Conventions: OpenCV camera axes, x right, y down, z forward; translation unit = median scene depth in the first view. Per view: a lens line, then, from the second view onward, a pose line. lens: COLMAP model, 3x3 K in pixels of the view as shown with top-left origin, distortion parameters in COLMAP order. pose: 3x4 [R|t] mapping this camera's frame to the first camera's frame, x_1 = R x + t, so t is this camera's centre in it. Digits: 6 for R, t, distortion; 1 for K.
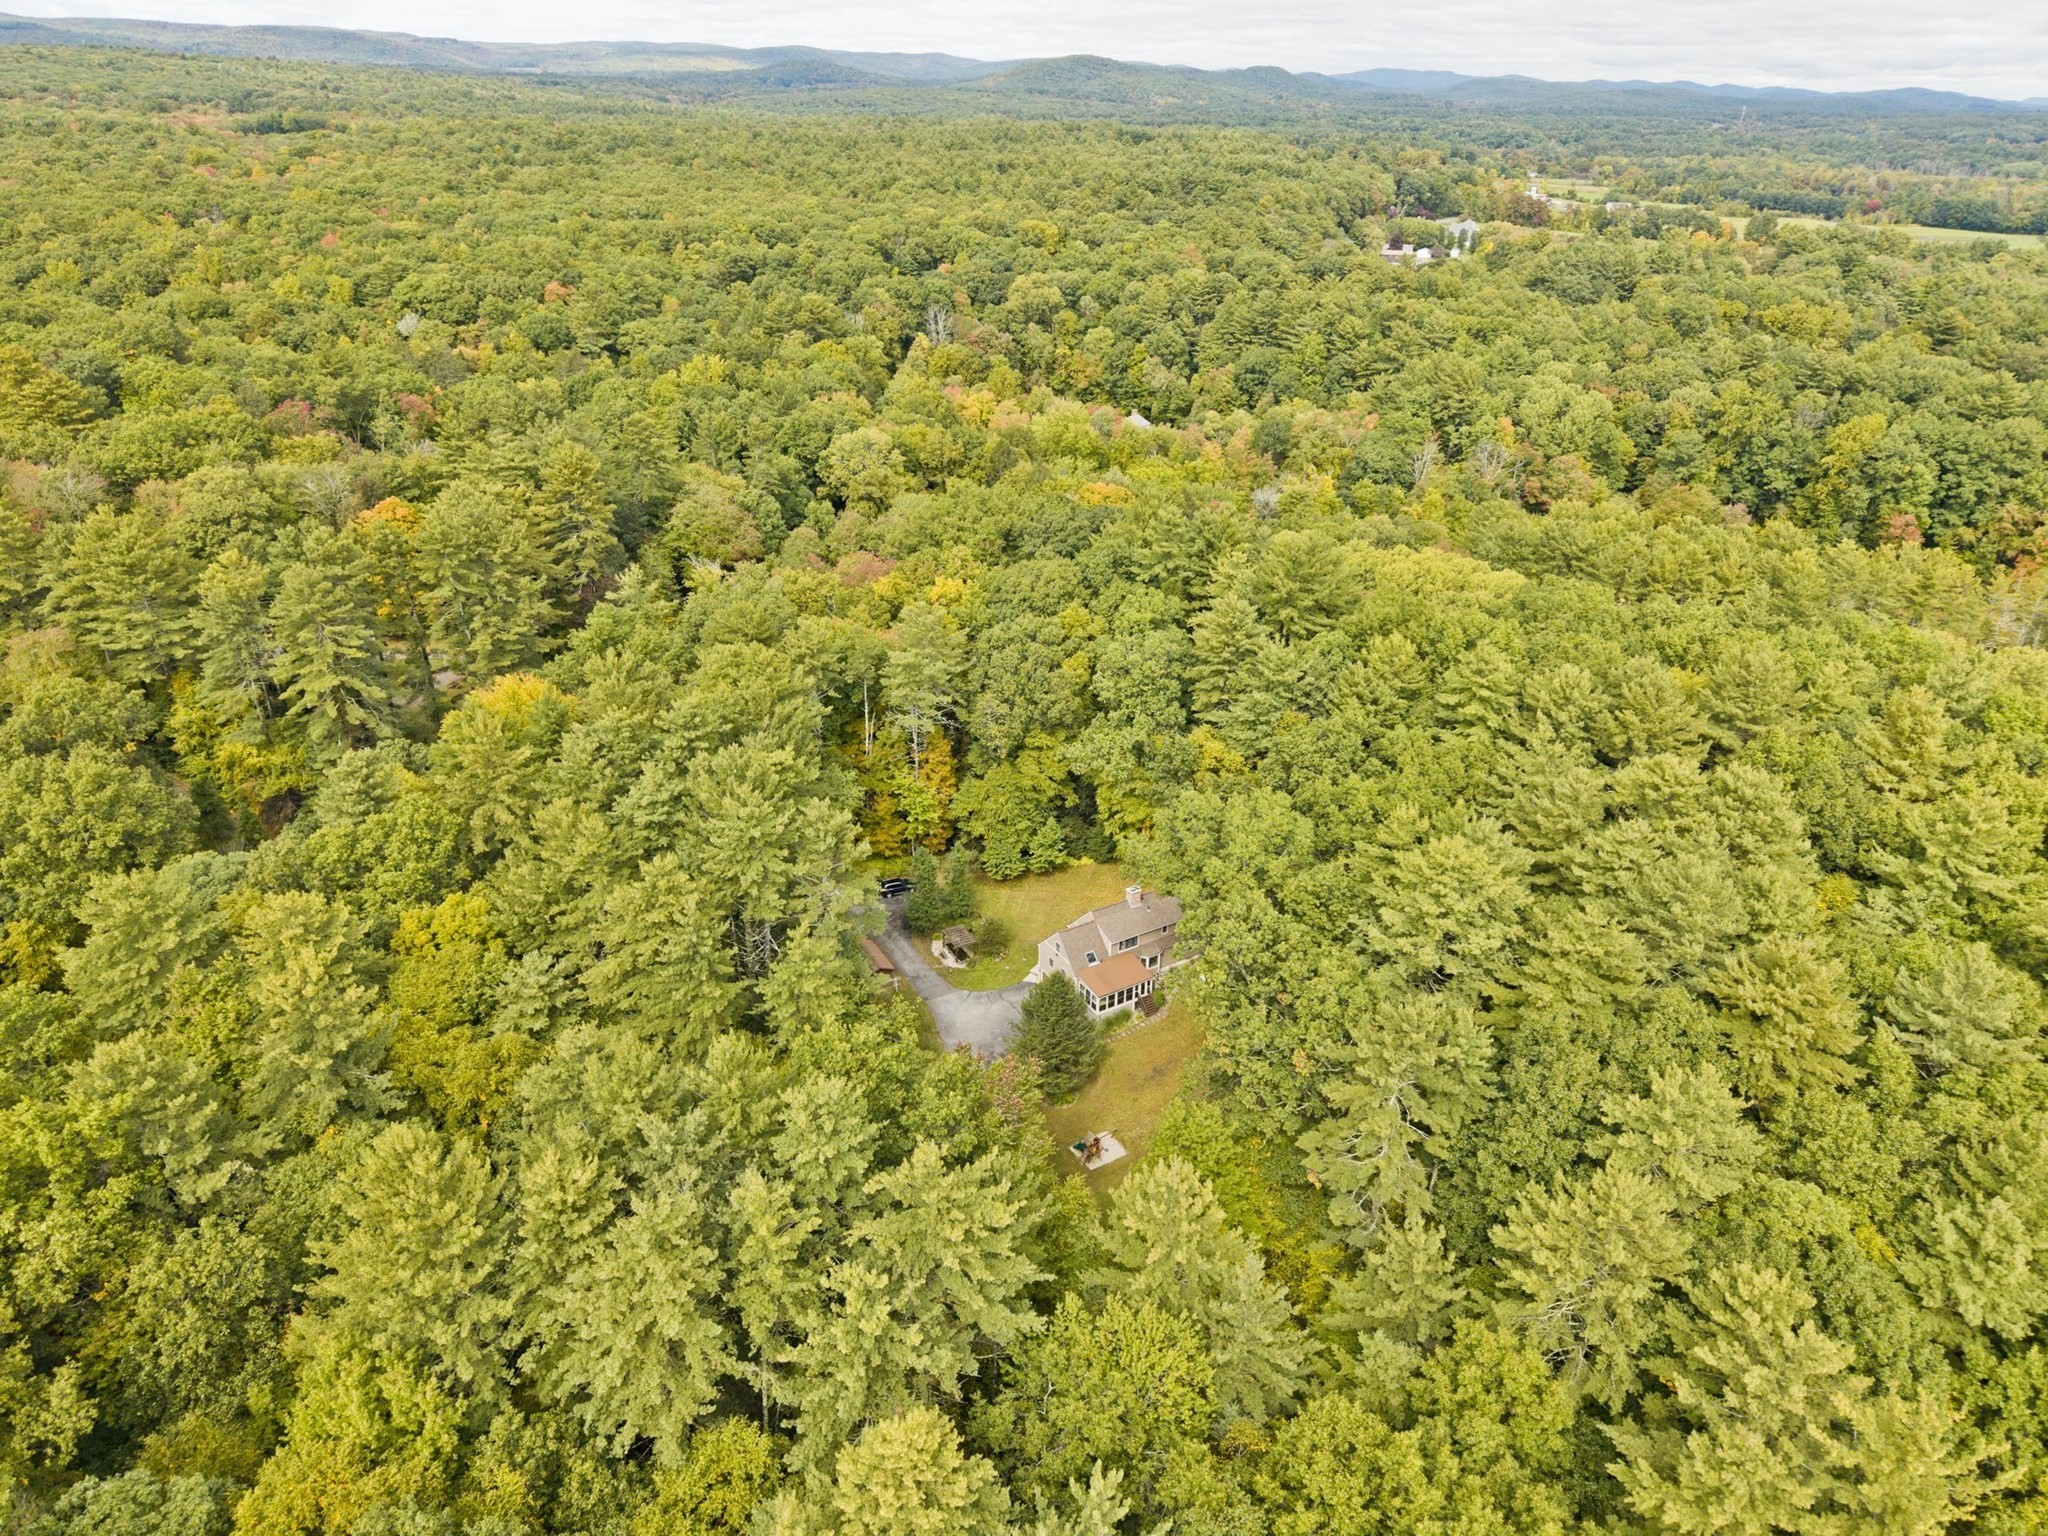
lens RADIAL K [[1423.8, 0, 1023.4], [0, 1423.8, 765.3], [0, 0, 1]] dist [-0.006727, 0.003181]
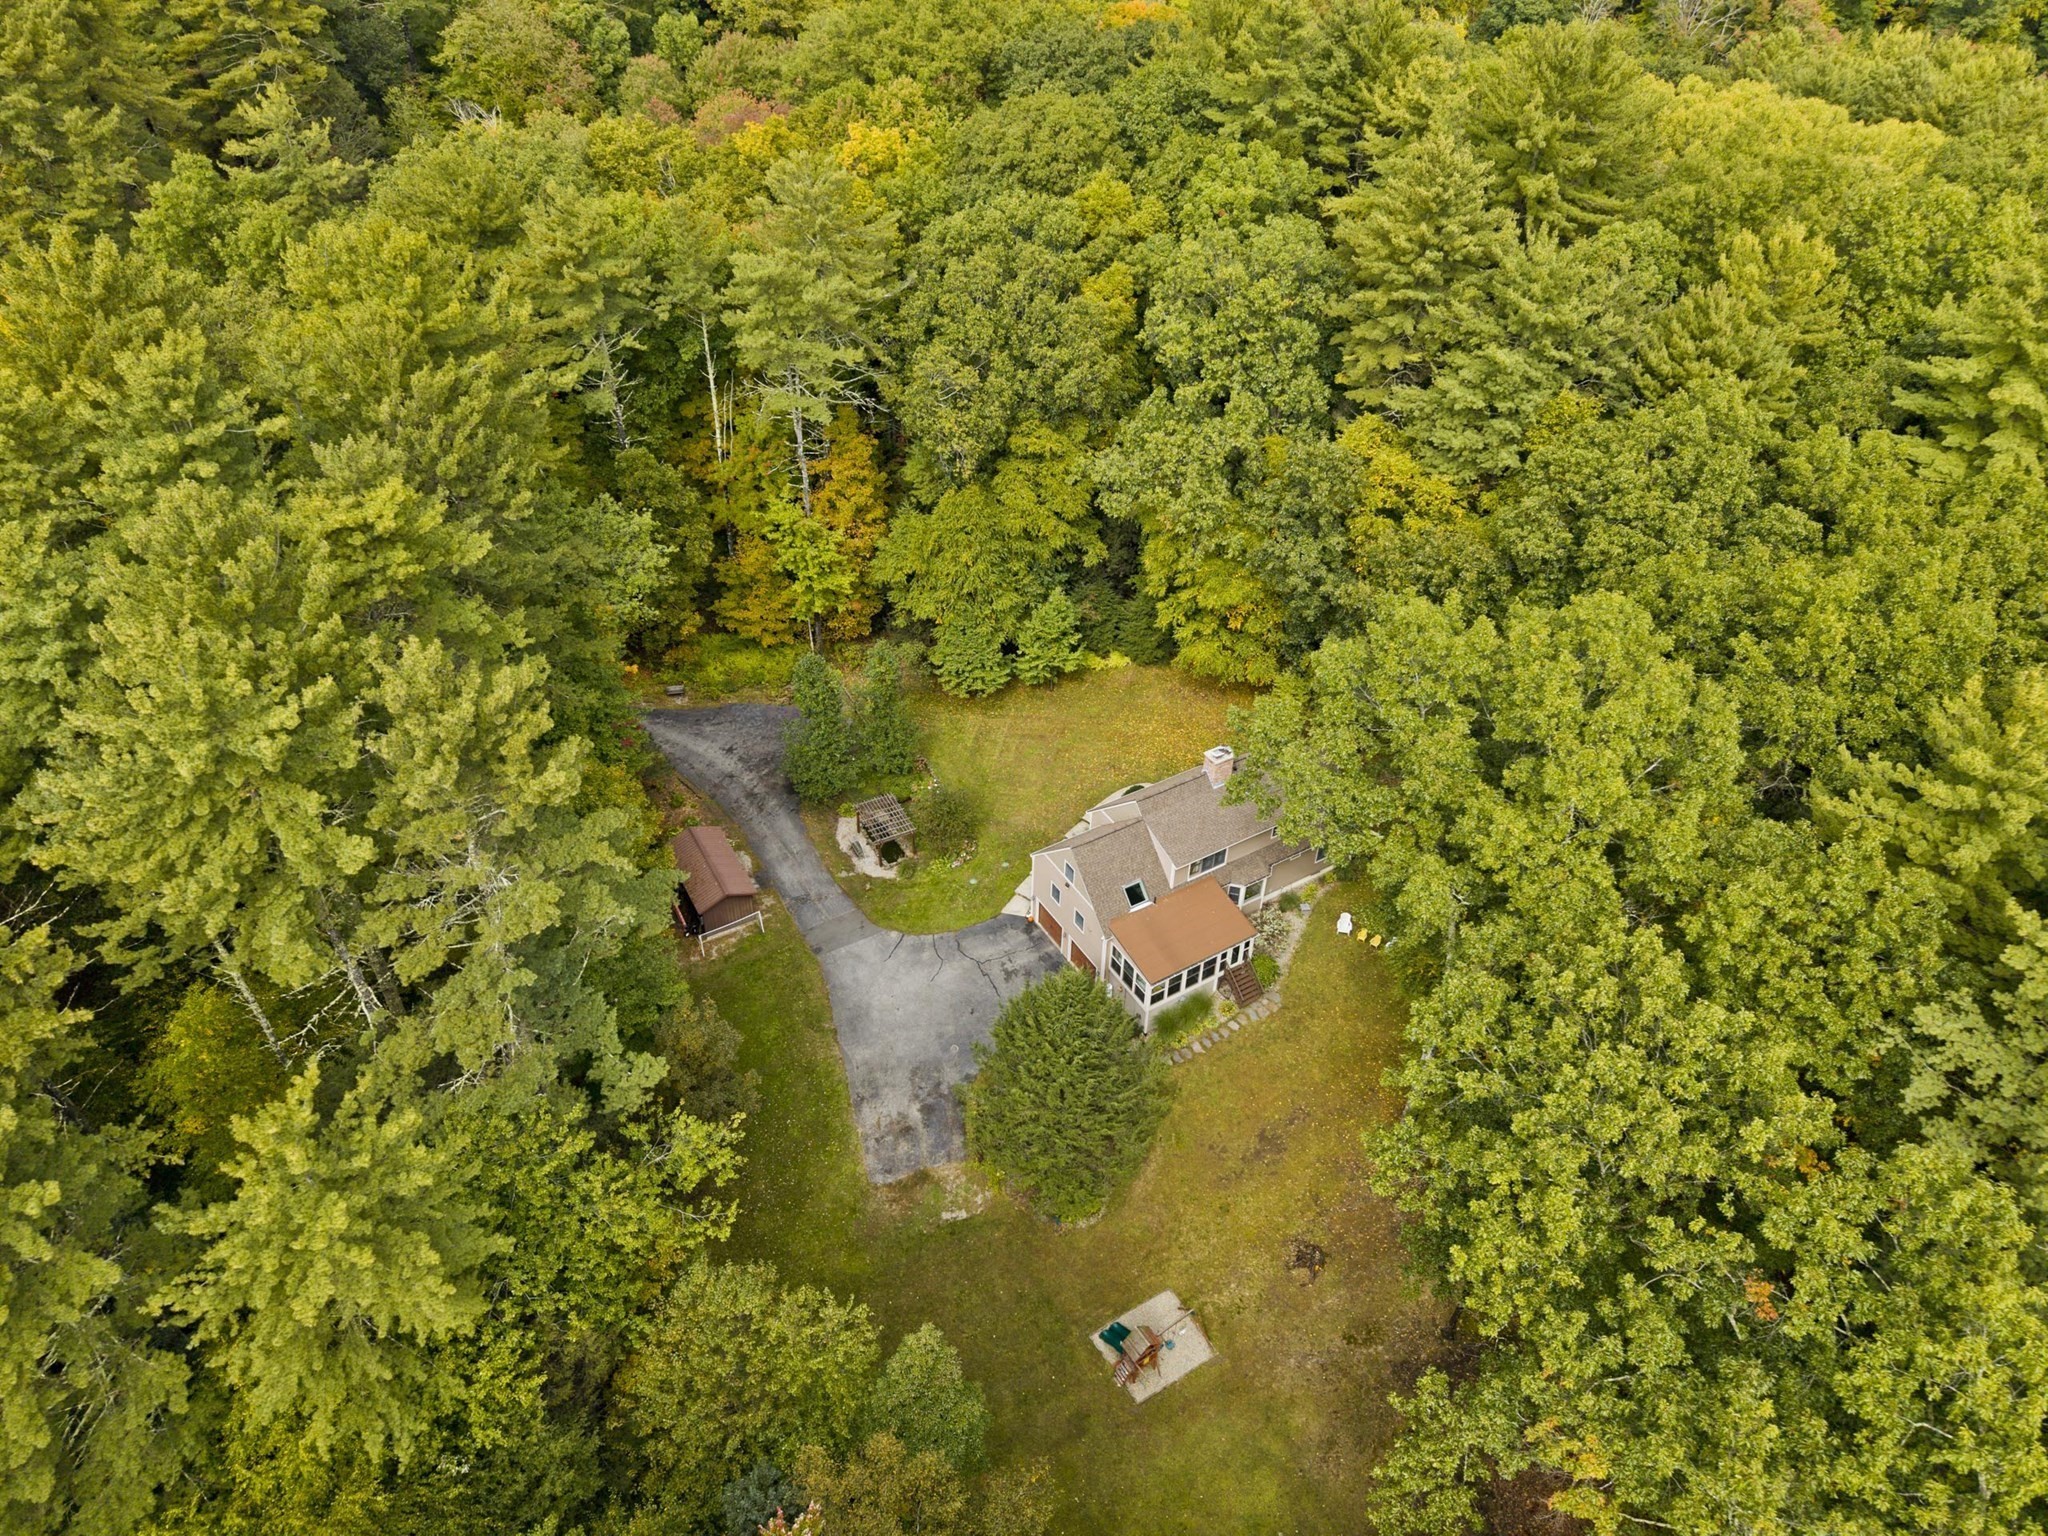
lens RADIAL K [[1423.8, 0, 1033.0], [0, 1423.8, 810.9], [0, 0, 1]] dist [-0.006727, 0.003181]
pose [[0.999905, 0.007134, 0.011821, 0.004527], [-0.009935, 0.966315, 0.257171, -0.020897], [-0.009588, -0.257264, 0.966294, 0.466644]]
